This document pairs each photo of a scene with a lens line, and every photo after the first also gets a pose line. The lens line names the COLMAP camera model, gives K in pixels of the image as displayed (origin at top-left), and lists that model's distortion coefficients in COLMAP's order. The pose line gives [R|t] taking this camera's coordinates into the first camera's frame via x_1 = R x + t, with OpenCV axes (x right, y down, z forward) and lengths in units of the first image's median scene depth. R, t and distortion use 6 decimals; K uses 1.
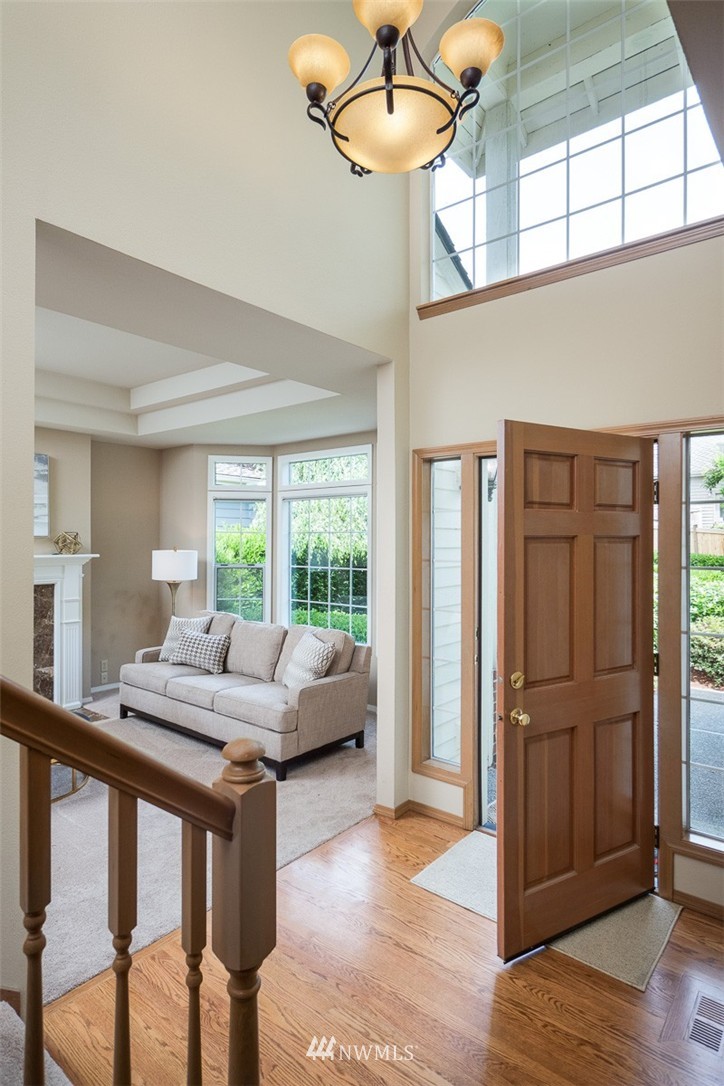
lens RADIAL K [[577.4, 0, 351.0], [0, 577.4, 543.0], [0, 0, 1]] dist [0.003245, 0.000057]
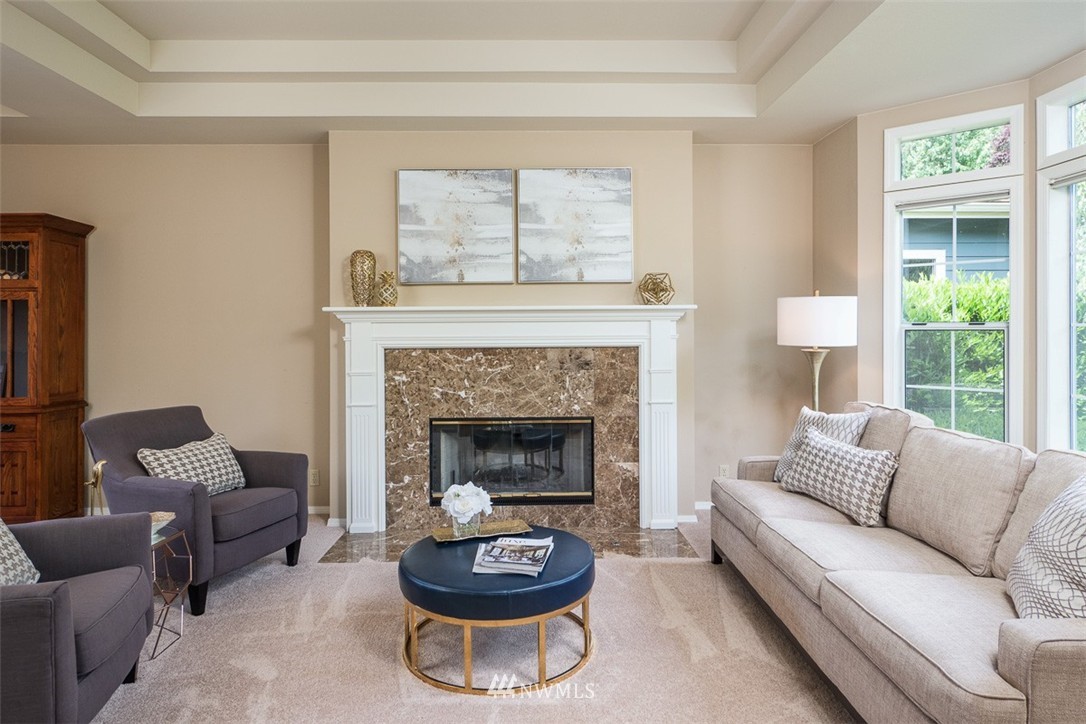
lens RADIAL K [[638.8, 0, 542.7], [0, 638.8, 330.6], [0, 0, 1]] dist [-0.002038, -0.000483]
pose [[0.662639, -0.006447, -0.748911, -0.002914], [0.007356, 0.999971, -0.002100, 0.051768], [0.748903, -0.004117, 0.662667, 0.391070]]
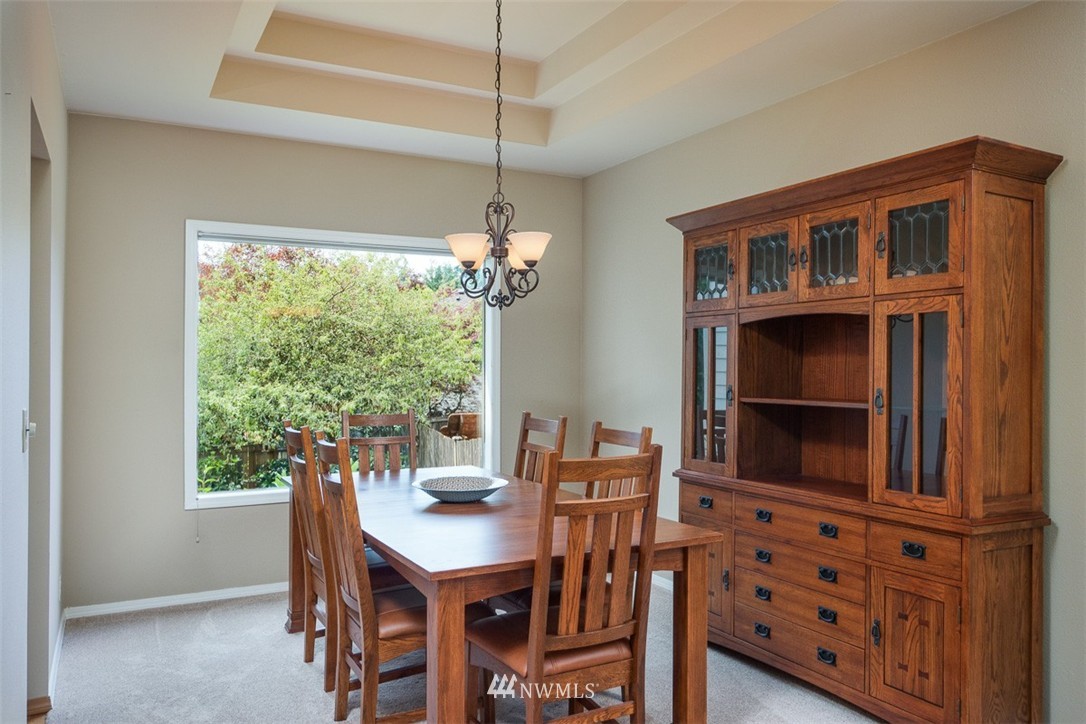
lens RADIAL K [[816.6, 0, 548.5], [0, 816.6, 358.7], [0, 0, 1]] dist [0.005856, 0.000940]
pose [[-0.368585, -0.008854, -0.929552, -0.418472], [-0.001489, 0.999959, -0.008935, 0.043024], [0.929593, -0.001909, -0.368583, 0.392689]]
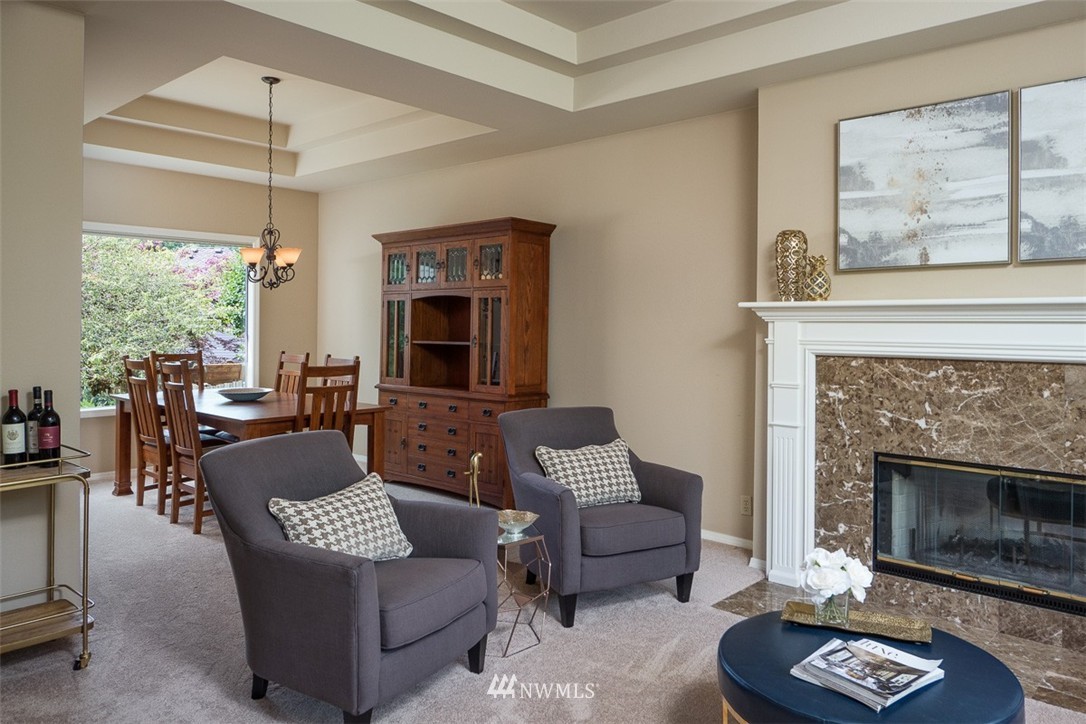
lens RADIAL K [[766.4, 0, 552.1], [0, 766.4, 324.8], [0, 0, 1]] dist [0.002095, -0.009891]
pose [[-0.035763, 0.000564, -0.999360, 0.020550], [-0.007148, 0.999974, 0.000820, 0.043379], [0.999335, 0.007173, -0.035758, 0.539555]]
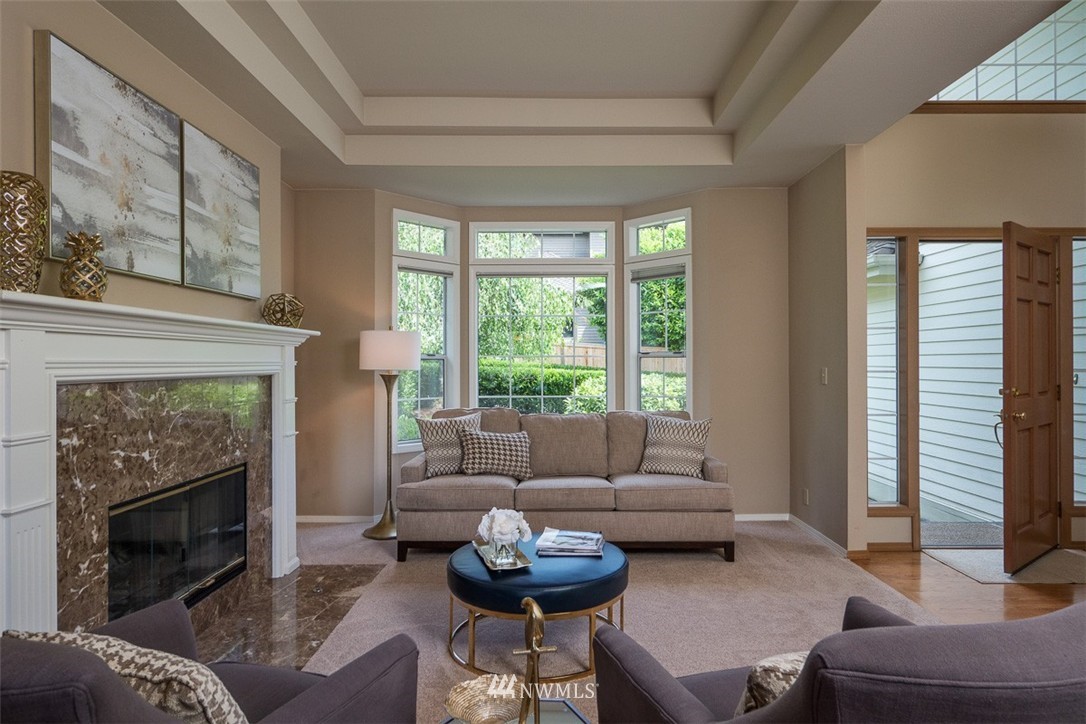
lens RADIAL K [[638.8, 0, 549.2], [0, 638.8, 359.7], [0, 0, 1]] dist [-0.002038, -0.000483]
pose [[0.765903, -0.002772, 0.642950, -0.734003], [0.007057, 0.999967, -0.004095, 0.059229], [-0.642918, 0.007673, 0.765897, 0.273729]]
